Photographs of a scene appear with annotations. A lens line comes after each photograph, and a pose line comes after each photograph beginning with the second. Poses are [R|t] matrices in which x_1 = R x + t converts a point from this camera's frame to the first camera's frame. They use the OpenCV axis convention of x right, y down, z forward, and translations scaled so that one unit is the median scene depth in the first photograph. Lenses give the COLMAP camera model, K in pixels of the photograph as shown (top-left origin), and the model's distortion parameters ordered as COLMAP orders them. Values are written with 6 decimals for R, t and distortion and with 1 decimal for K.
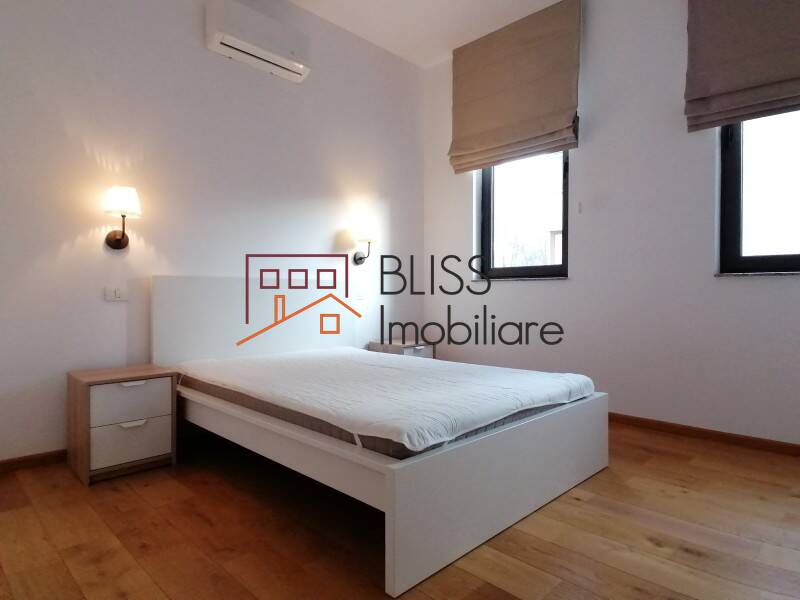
lens RADIAL K [[481.4, 0, 402.2], [0, 481.4, 299.8], [0, 0, 1]] dist [0.000757, 0.000269]
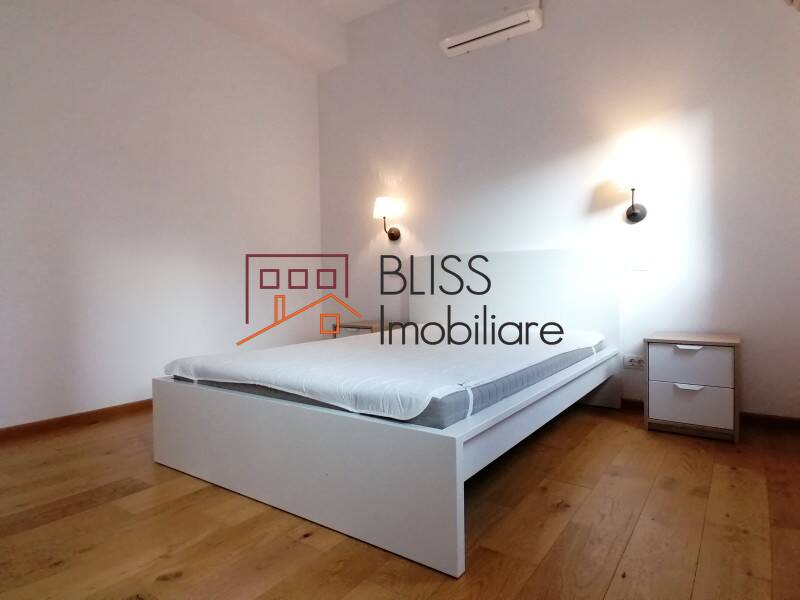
lens RADIAL K [[481.4, 0, 402.2], [0, 481.4, 299.8], [0, 0, 1]] dist [0.000757, 0.000269]
pose [[0.158746, 0.028370, -0.986912, 0.887528], [0.006875, 0.999531, 0.029839, 0.031722], [0.987295, -0.011521, 0.158477, 0.840299]]
